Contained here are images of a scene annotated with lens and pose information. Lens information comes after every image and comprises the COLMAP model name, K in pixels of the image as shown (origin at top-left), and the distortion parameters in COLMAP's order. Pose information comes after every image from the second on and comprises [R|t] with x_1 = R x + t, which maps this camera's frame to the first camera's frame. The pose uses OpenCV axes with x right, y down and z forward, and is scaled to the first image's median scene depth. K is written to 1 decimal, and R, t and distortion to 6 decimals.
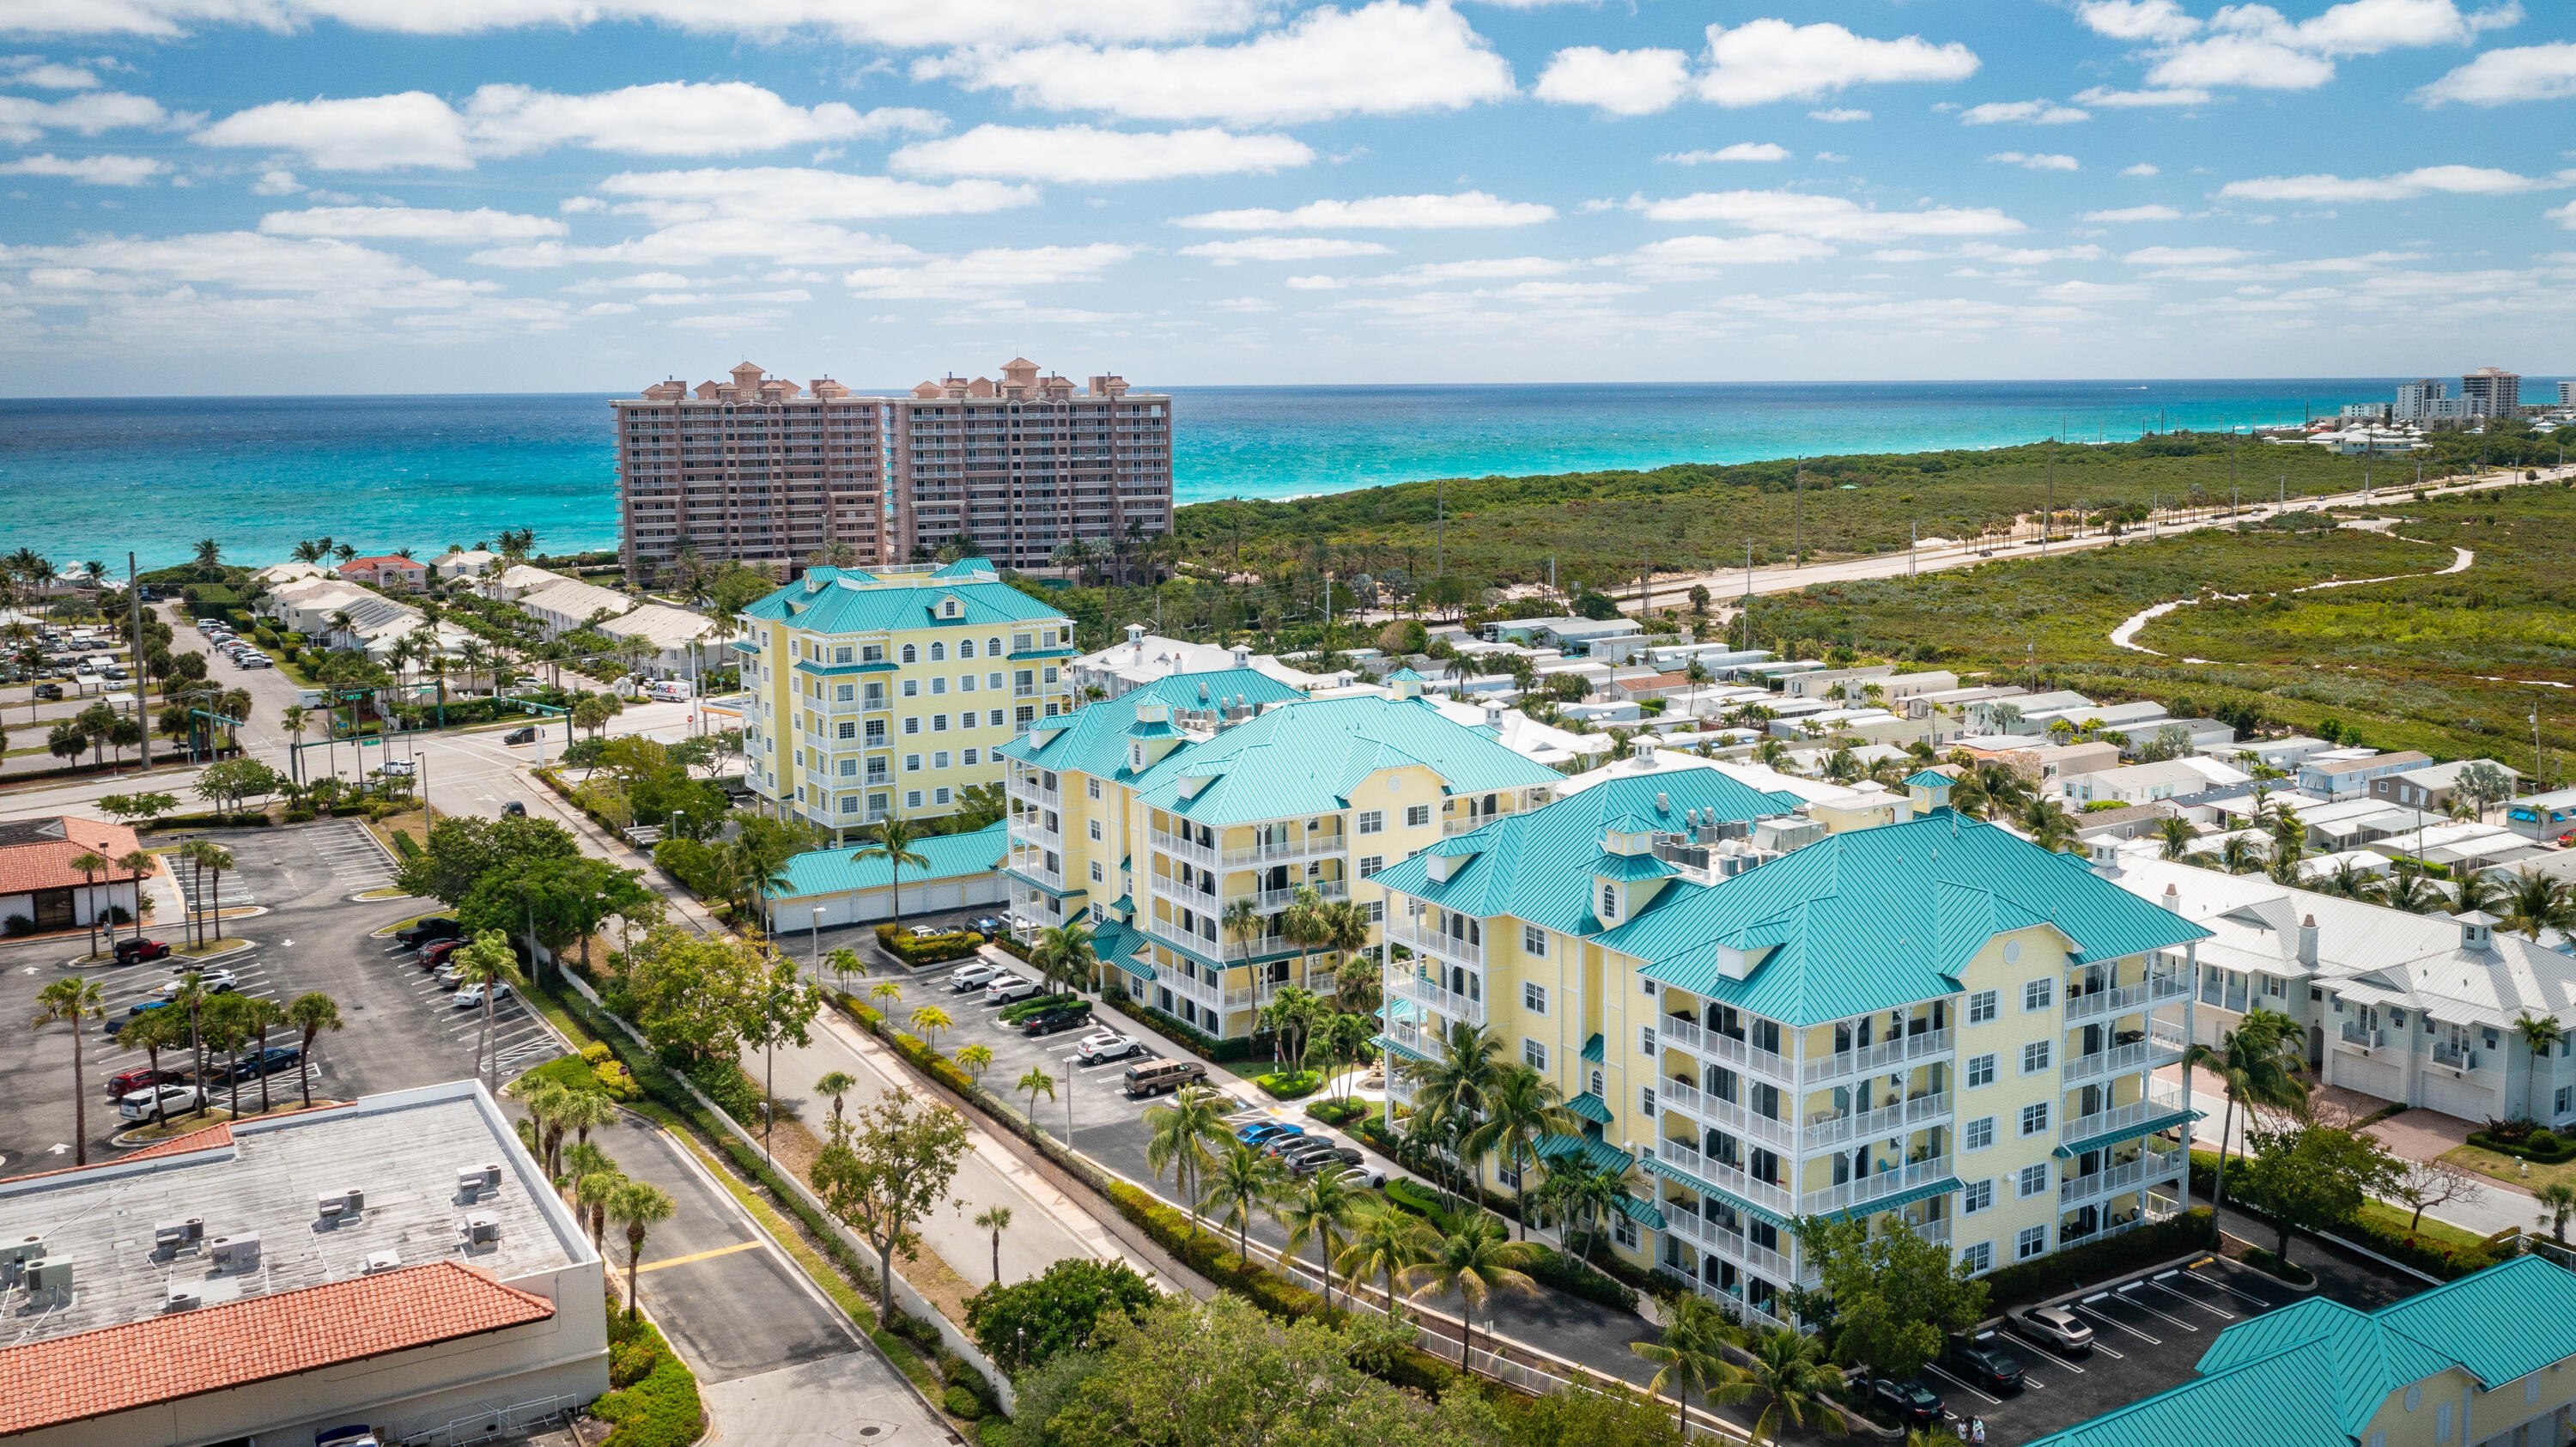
lens RADIAL K [[2251.0, 0, 1425.5], [0, 2251.0, 640.3], [0, 0, 1]] dist [-0.019095, 0.004070]
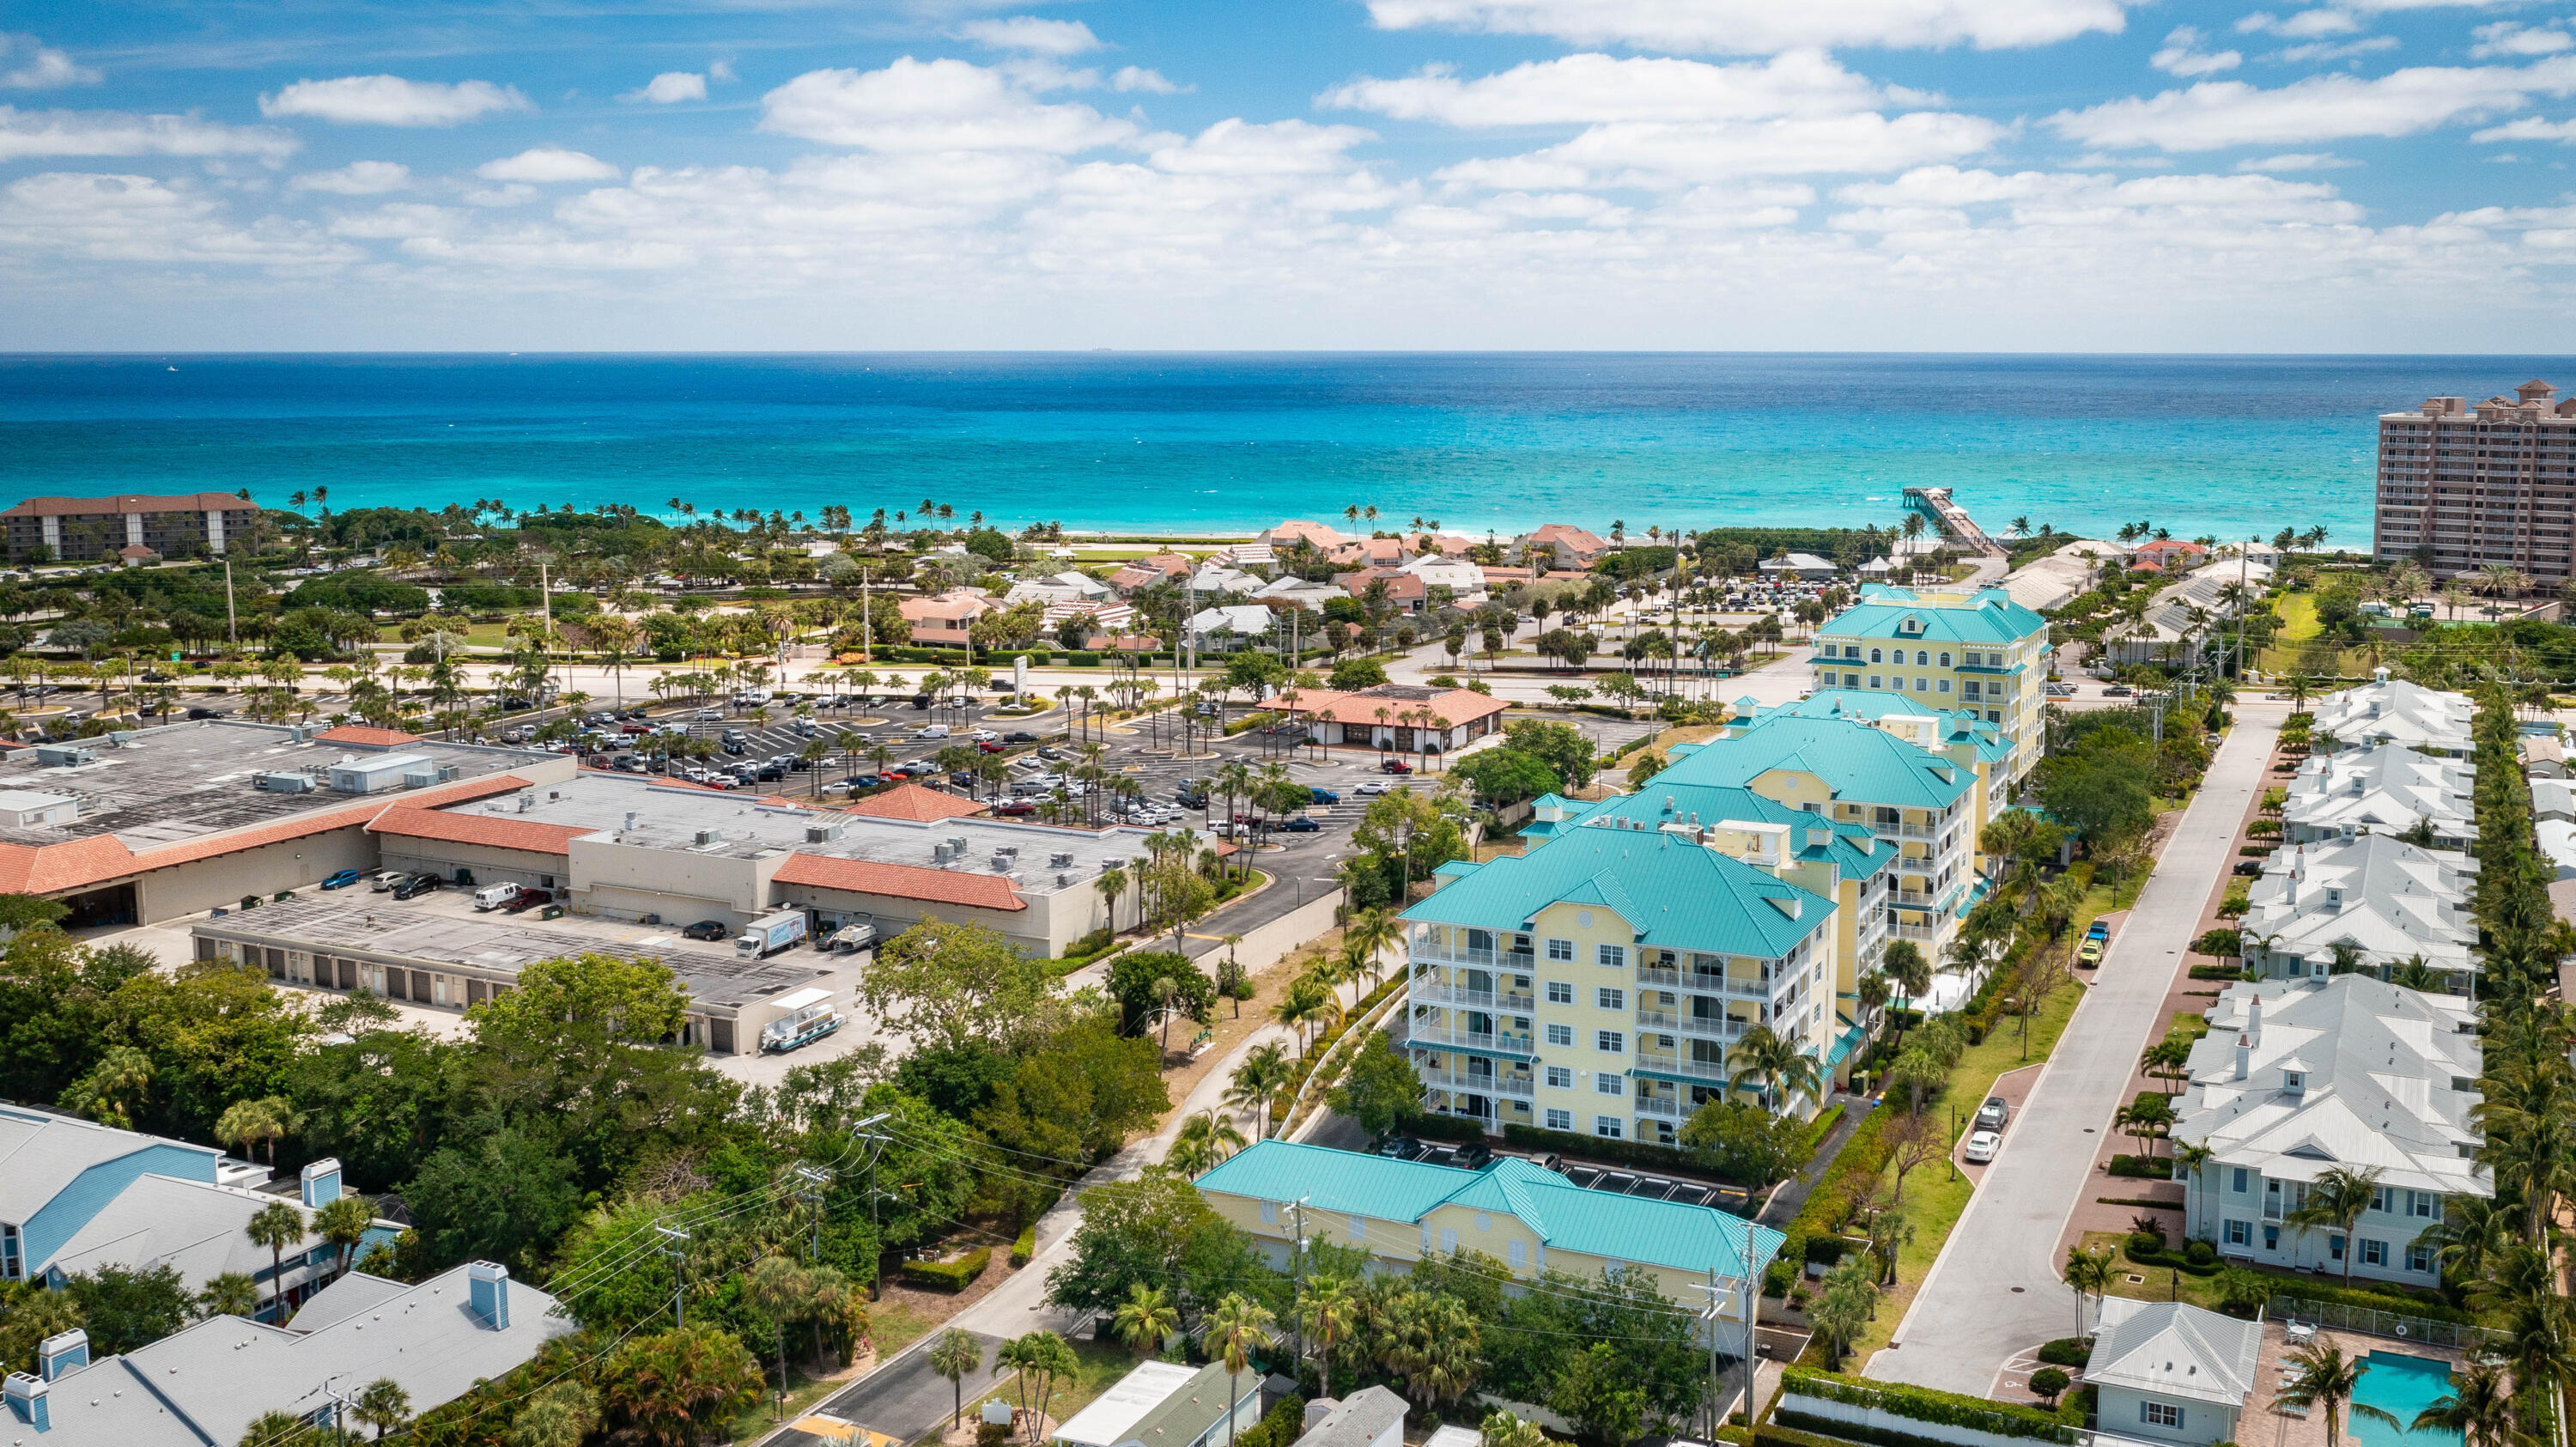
lens RADIAL K [[2312.7, 0, 1450.2], [0, 2312.7, 730.7], [0, 0, 1]] dist [-0.032073, 0.068695]
pose [[0.546469, 0.149131, -0.824094, 0.342354], [-0.104210, 0.988478, 0.109776, -0.033194], [0.830970, 0.025890, 0.555714, 0.020349]]
